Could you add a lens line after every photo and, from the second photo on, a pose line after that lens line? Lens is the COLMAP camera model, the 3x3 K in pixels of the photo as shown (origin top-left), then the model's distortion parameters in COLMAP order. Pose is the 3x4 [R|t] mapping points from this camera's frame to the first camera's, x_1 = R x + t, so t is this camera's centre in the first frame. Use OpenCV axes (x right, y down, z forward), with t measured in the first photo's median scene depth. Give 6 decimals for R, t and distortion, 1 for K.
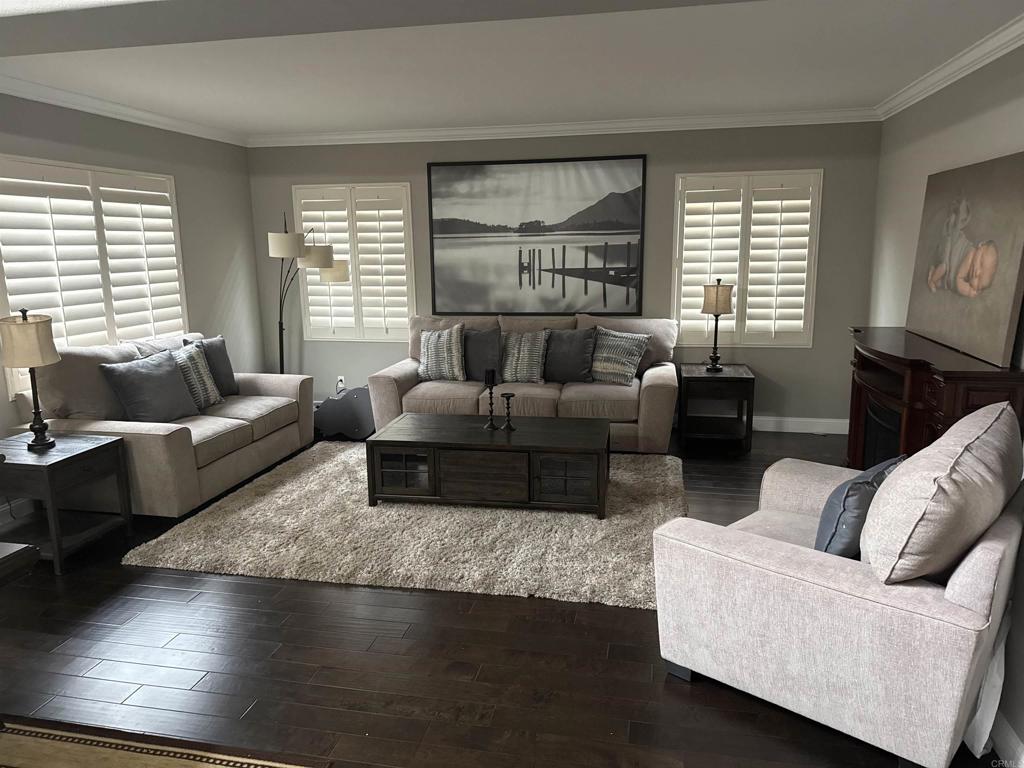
lens RADIAL K [[721.7, 0, 512.0], [0, 721.7, 384.0], [0, 0, 1]] dist [0.126129, -0.231184]
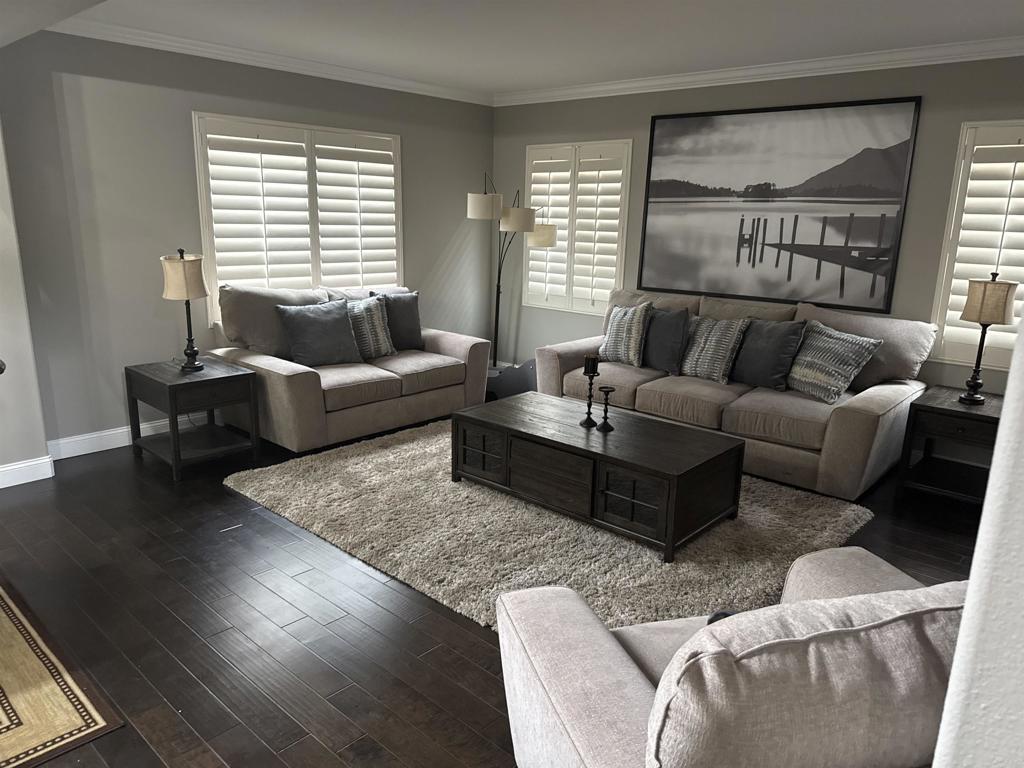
lens RADIAL K [[721.7, 0, 512.0], [0, 721.7, 384.0], [0, 0, 1]] dist [0.126129, -0.231184]
pose [[0.857629, 0.151668, -0.491396, 0.235671], [-0.132455, 0.988430, 0.073904, -0.028290], [0.496919, 0.001706, 0.867795, 0.160137]]
